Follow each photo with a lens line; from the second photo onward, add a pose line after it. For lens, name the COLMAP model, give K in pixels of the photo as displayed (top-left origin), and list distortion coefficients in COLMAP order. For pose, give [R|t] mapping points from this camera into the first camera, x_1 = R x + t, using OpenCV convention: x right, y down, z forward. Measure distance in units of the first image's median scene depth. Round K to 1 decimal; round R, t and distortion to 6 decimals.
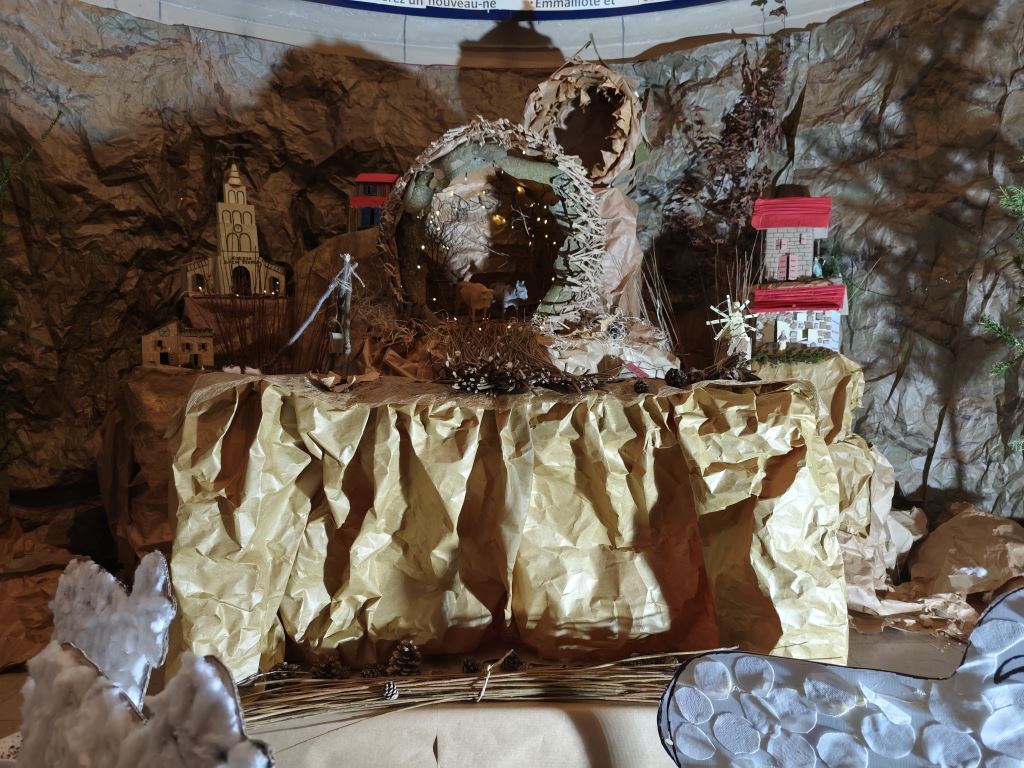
lens RADIAL K [[698.6, 0, 509.4], [0, 698.6, 390.2], [0, 0, 1]] dist [0.049146, -0.083575]
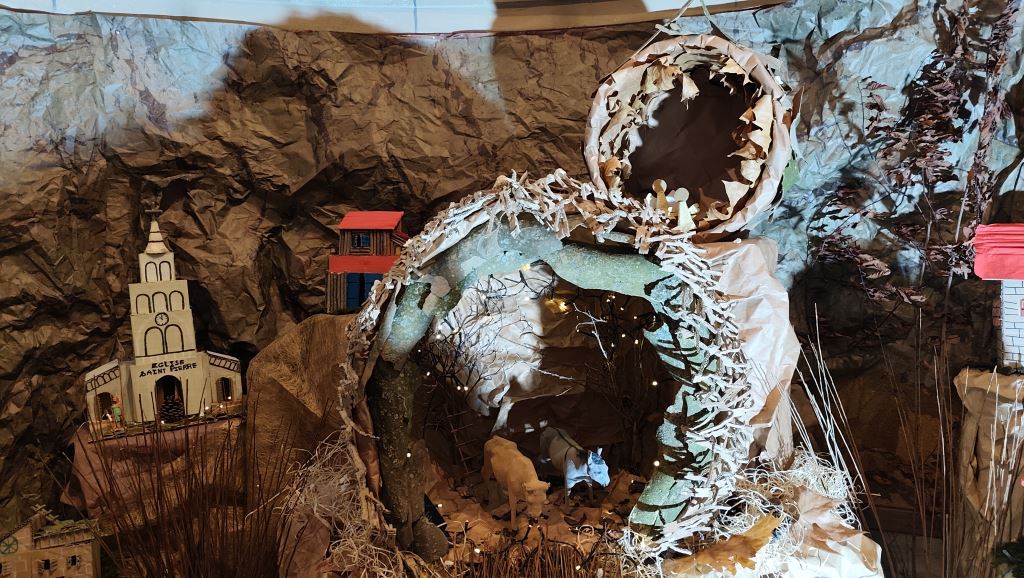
lens RADIAL K [[694.7, 0, 507.8], [0, 694.7, 285.2], [0, 0, 1]] dist [0.047830, -0.074152]
pose [[0.994027, -0.032958, -0.104038, 0.007627], [0.032675, 0.999456, -0.004425, -0.251048], [0.104127, 0.000999, 0.994563, 0.383010]]
